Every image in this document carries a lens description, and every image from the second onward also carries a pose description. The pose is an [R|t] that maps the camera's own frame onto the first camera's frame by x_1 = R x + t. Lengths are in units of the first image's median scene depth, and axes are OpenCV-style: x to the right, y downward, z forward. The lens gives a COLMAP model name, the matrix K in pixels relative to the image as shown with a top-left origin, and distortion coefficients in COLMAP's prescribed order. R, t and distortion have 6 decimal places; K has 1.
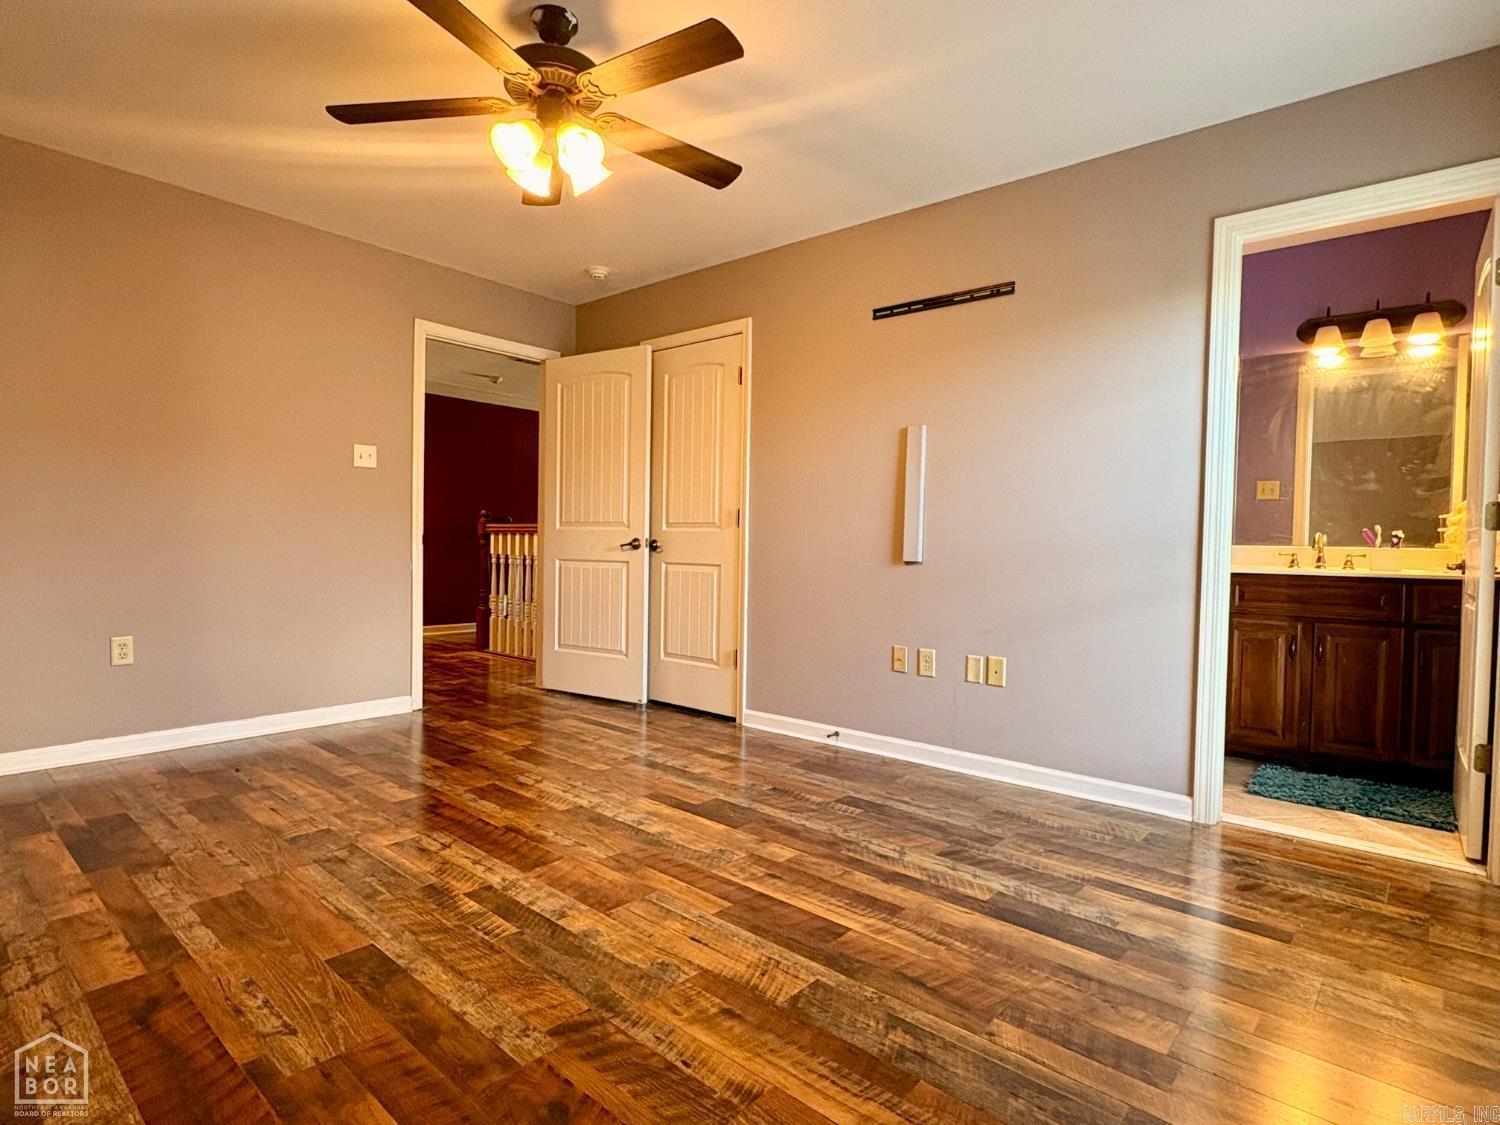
lens RADIAL K [[778.2, 0, 750.0], [0, 778.2, 562.5], [0, 0, 1]] dist [-0.000928, -0.000346]
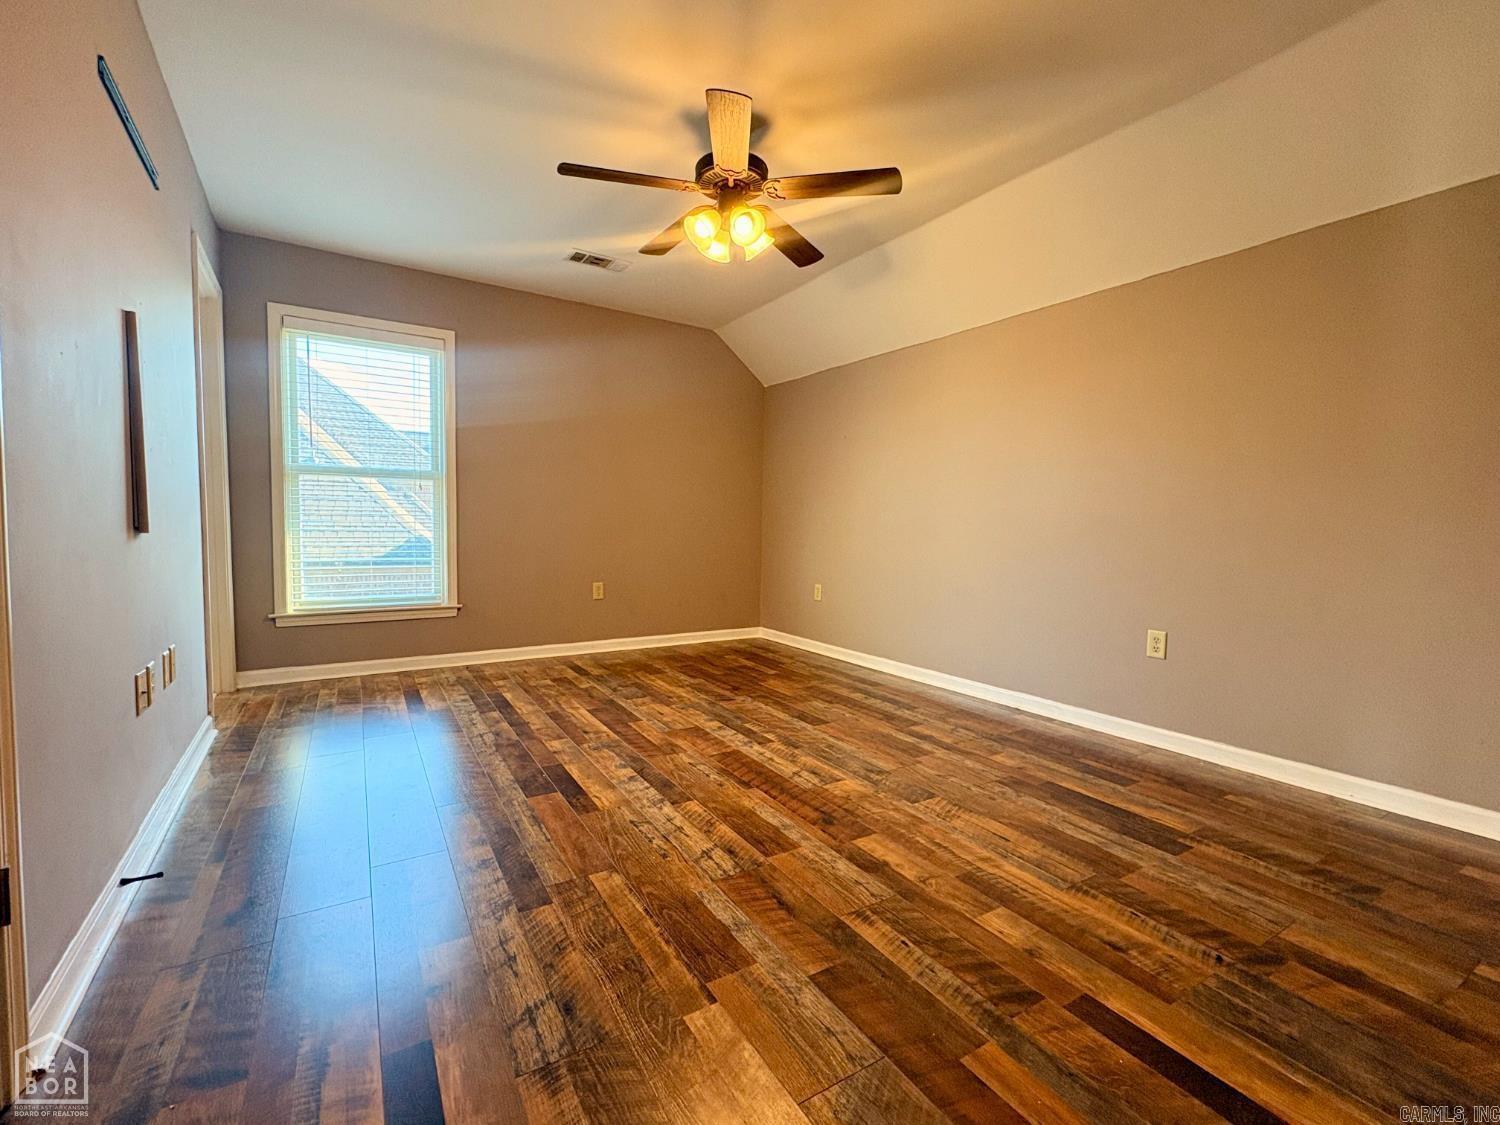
lens RADIAL K [[644.7, 0, 750.0], [0, 644.7, 562.5], [0, 0, 1]] dist [-0.000751, -0.000074]
pose [[-0.953409, -0.052046, 0.297157, -0.635798], [-0.026813, 0.995727, 0.088371, -0.055566], [-0.300487, 0.076286, -0.950730, 2.060784]]
